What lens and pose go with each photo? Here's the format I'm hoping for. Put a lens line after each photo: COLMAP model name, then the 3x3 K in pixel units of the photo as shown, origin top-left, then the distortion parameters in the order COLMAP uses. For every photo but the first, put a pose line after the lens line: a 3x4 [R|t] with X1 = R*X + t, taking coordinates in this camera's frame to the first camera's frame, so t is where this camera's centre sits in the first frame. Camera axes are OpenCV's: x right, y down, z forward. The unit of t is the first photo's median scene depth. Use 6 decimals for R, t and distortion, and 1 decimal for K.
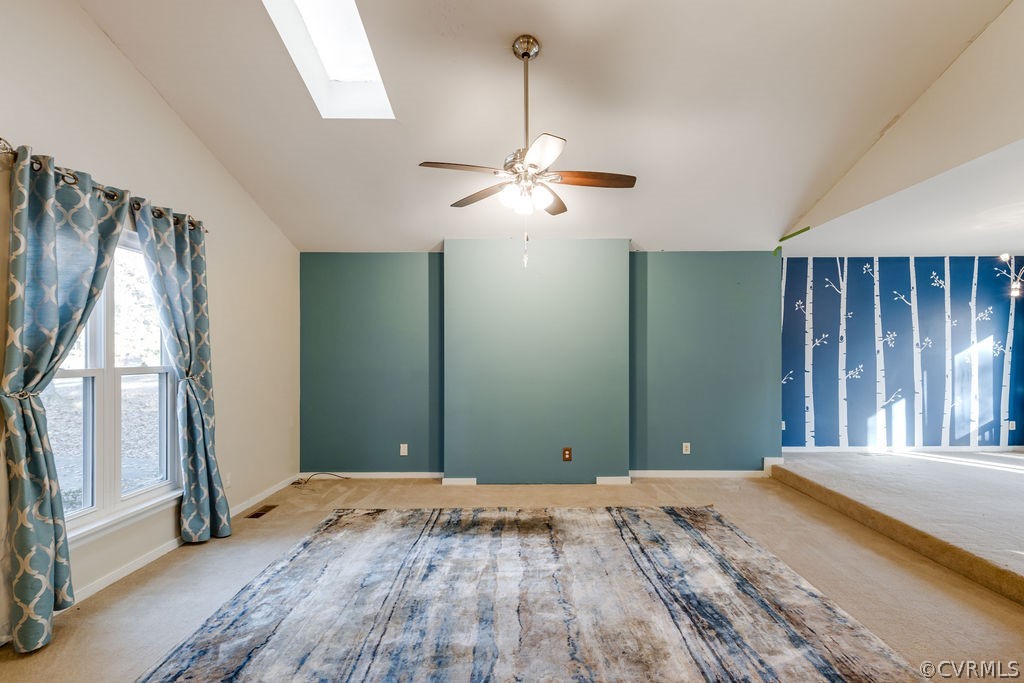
lens RADIAL K [[464.7, 0, 528.2], [0, 464.7, 353.6], [0, 0, 1]] dist [0.010052, -0.003644]
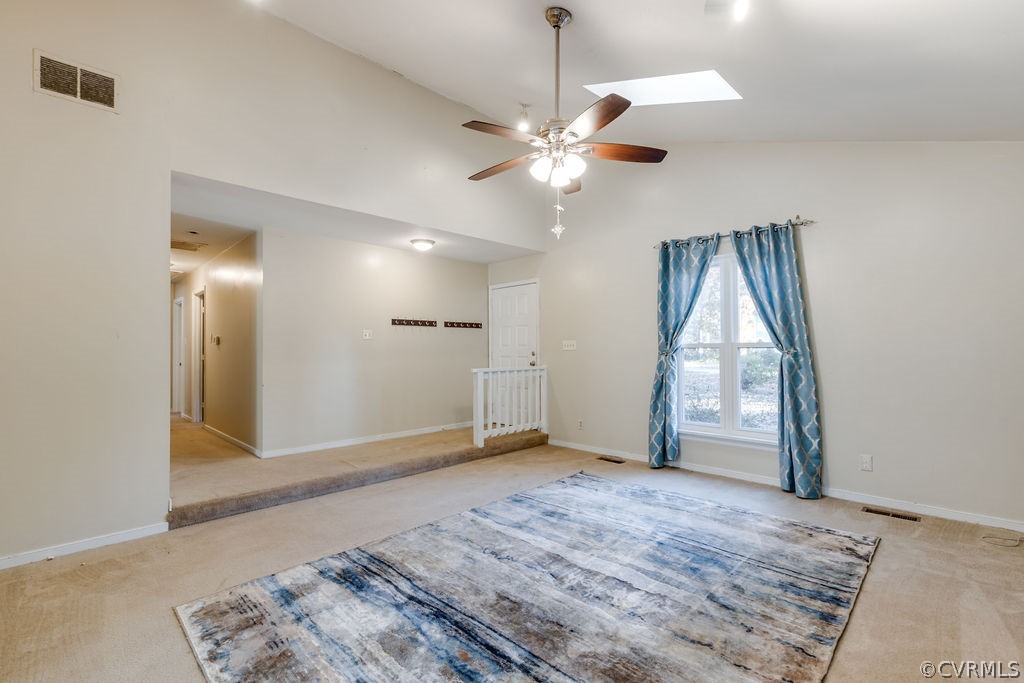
lens RADIAL K [[456.0, 0, 509.7], [0, 456.0, 345.7], [0, 0, 1]] dist [0.009151, -0.000976]
pose [[-0.719136, 0.002309, -0.694865, 0.512627], [0.007153, 0.999966, -0.004080, 0.028456], [0.694832, -0.007905, -0.719128, 1.123844]]
